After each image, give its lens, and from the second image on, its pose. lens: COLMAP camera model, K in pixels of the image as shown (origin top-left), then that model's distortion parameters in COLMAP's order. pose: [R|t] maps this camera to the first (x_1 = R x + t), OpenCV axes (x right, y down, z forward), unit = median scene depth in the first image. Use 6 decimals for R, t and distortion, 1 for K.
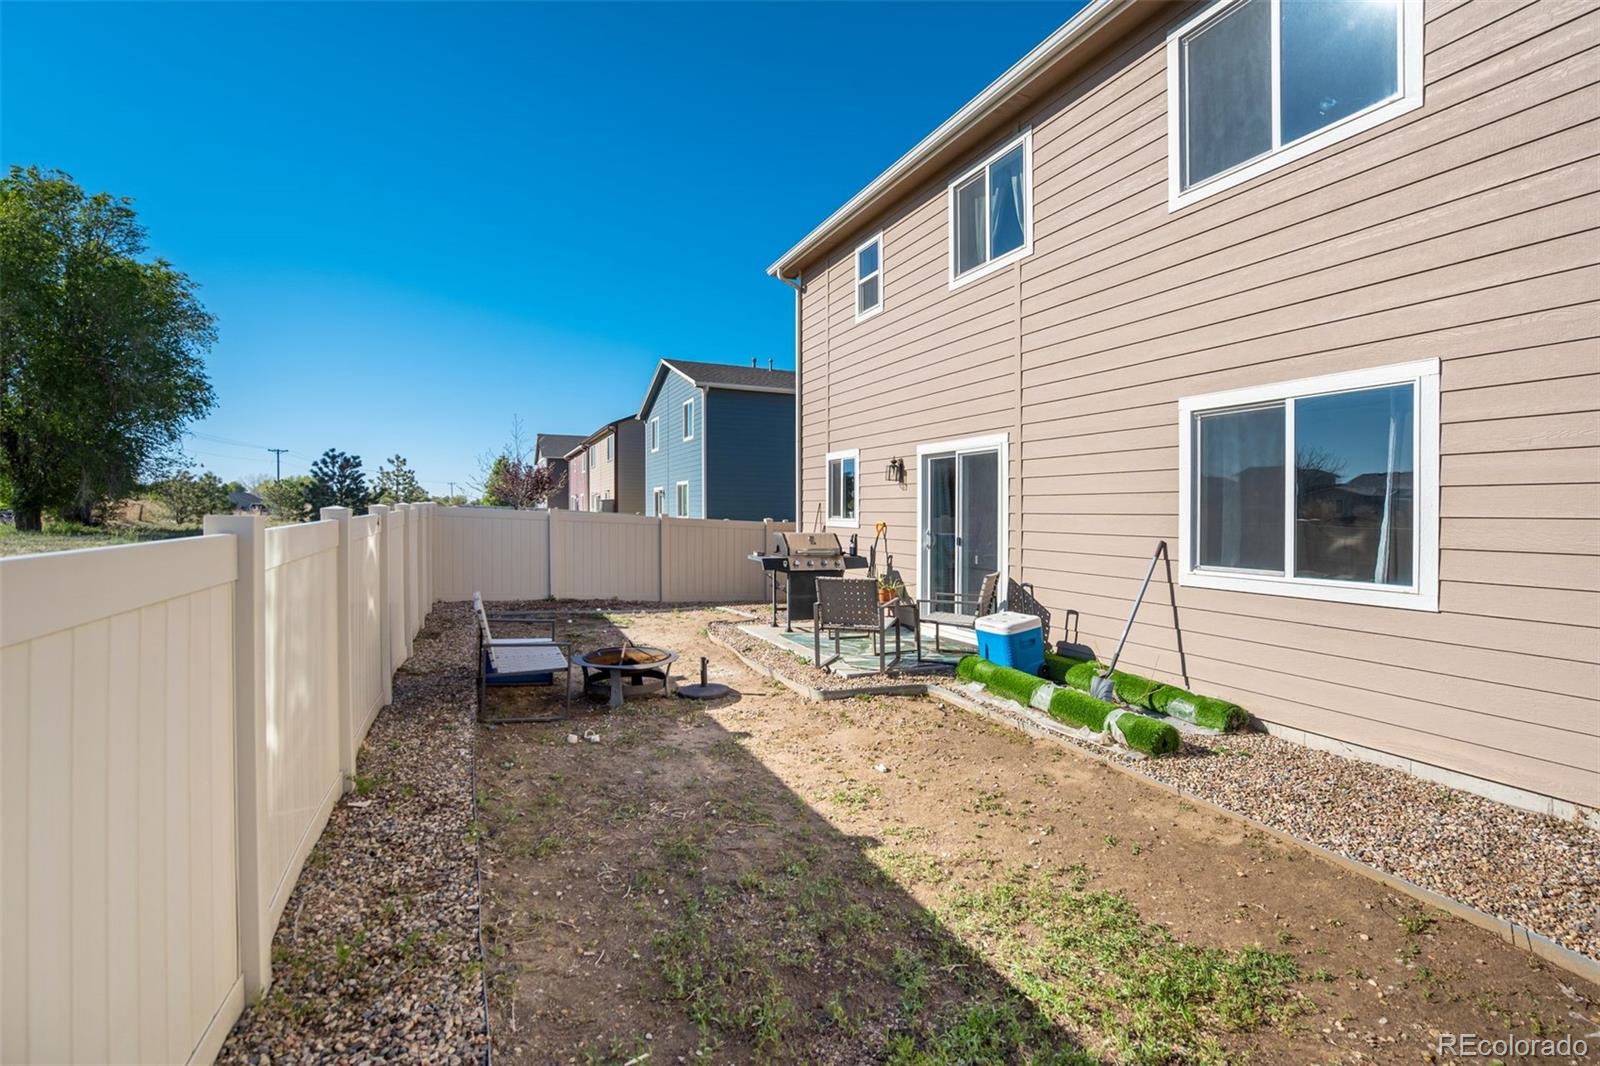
lens RADIAL K [[721.9, 0, 800.0], [0, 721.9, 533.0], [0, 0, 1]] dist [-0.001608, -0.000074]
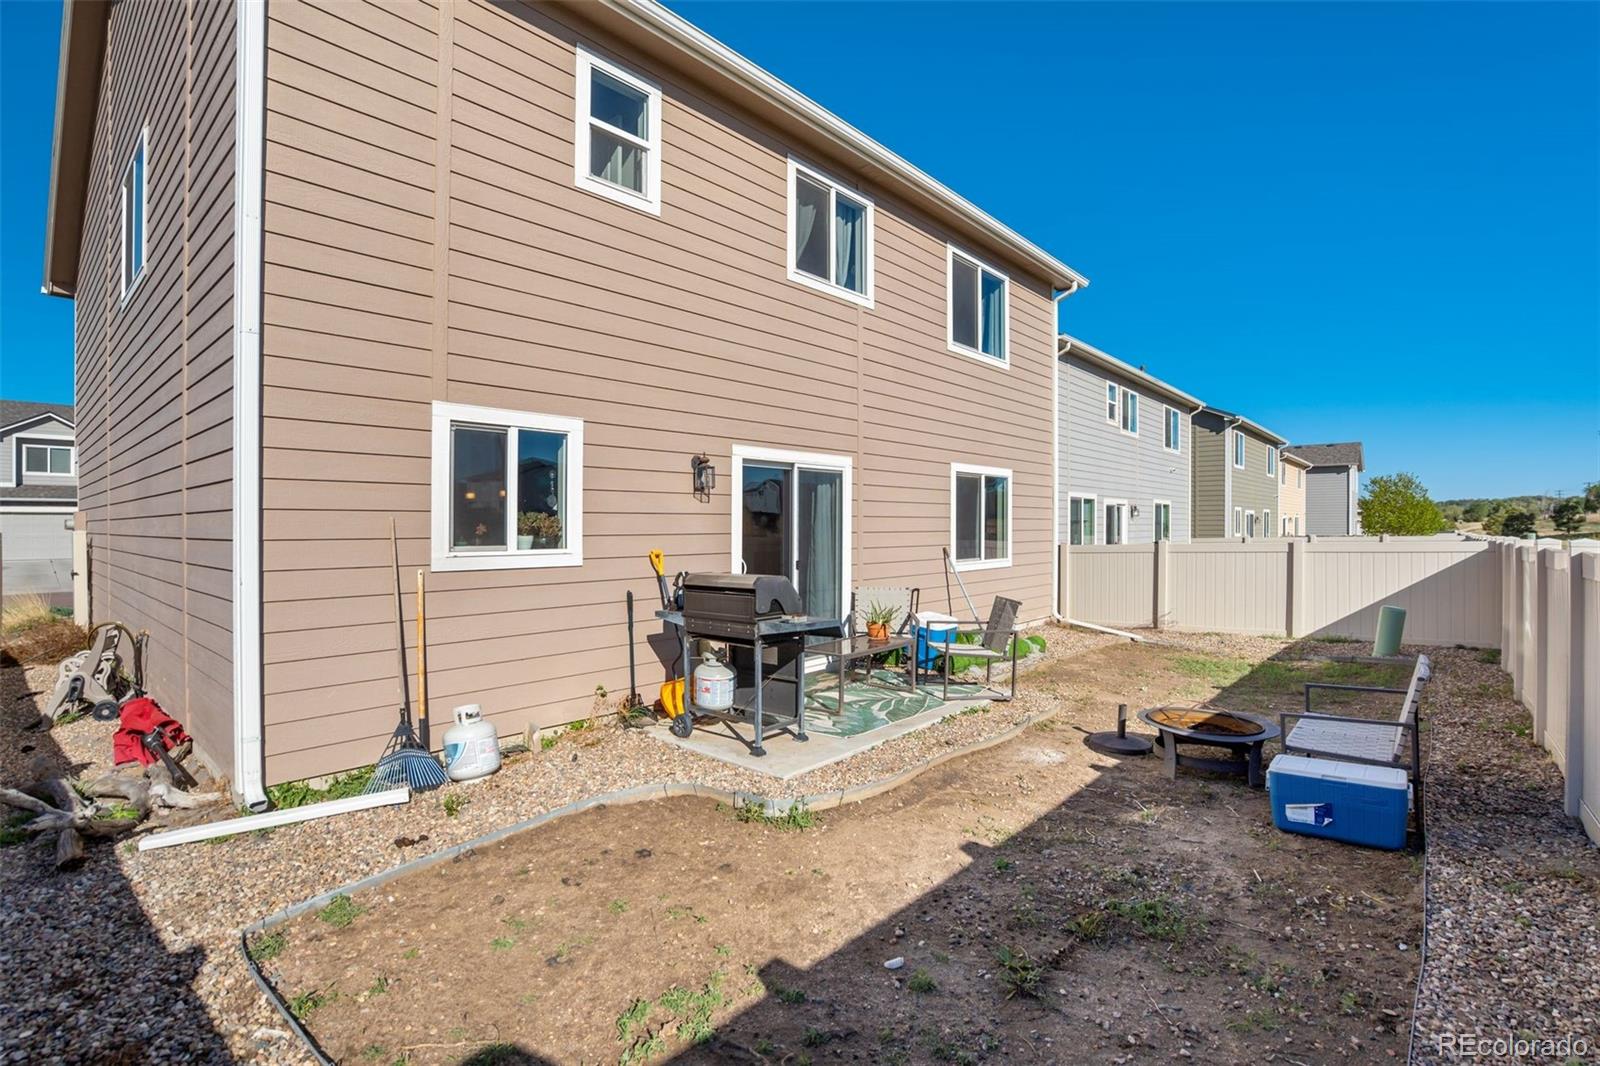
lens RADIAL K [[755.1, 0, 803.7], [0, 755.1, 542.7], [0, 0, 1]] dist [-0.052016, 0.017276]
pose [[-0.408338, -0.012319, 0.912748, -0.697490], [0.037952, 0.998815, 0.030460, -0.049784], [-0.912042, 0.047078, -0.407387, 1.519151]]
